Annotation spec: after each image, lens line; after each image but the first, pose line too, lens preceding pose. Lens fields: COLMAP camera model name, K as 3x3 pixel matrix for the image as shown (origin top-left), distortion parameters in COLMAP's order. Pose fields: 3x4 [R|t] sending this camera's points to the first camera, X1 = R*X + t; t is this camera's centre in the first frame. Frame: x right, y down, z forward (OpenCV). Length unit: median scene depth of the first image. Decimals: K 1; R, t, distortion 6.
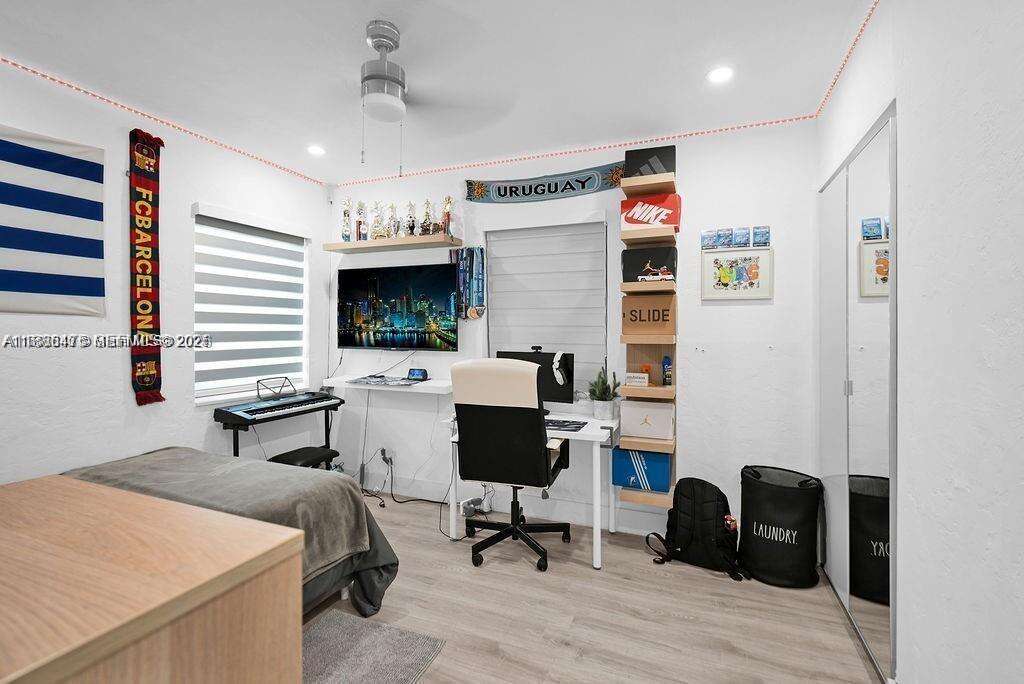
lens RADIAL K [[462.9, 0, 510.3], [0, 462.9, 332.0], [0, 0, 1]] dist [-0.001360, -0.000080]
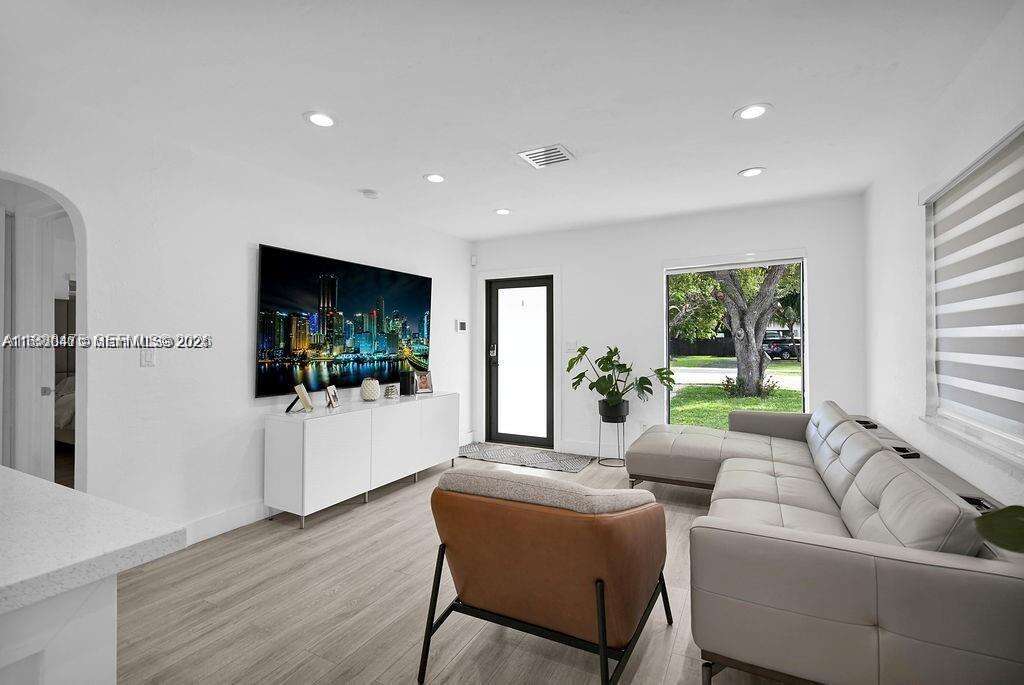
lens RADIAL K [[460.5, 0, 515.2], [0, 460.5, 339.2], [0, 0, 1]] dist [0.000766, 0.000163]
pose [[0.090418, 0.003921, 0.995896, -0.914767], [0.005631, 0.999974, -0.004448, -0.028002], [-0.995888, 0.006010, 0.090393, 0.713516]]
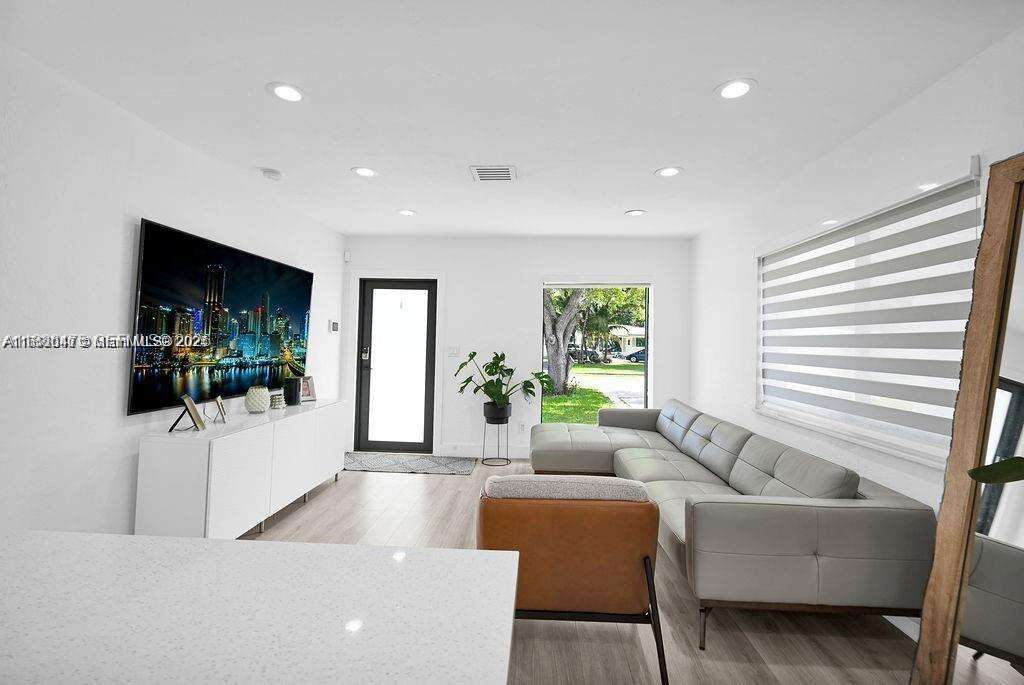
lens RADIAL K [[462.9, 0, 510.3], [0, 462.9, 332.5], [0, 0, 1]] dist [-0.001360, -0.000080]
pose [[-0.329198, 0.014438, 0.944151, -0.917938], [-0.019245, 0.999573, -0.021995, -0.035855], [-0.944065, -0.025411, -0.328779, 0.879630]]
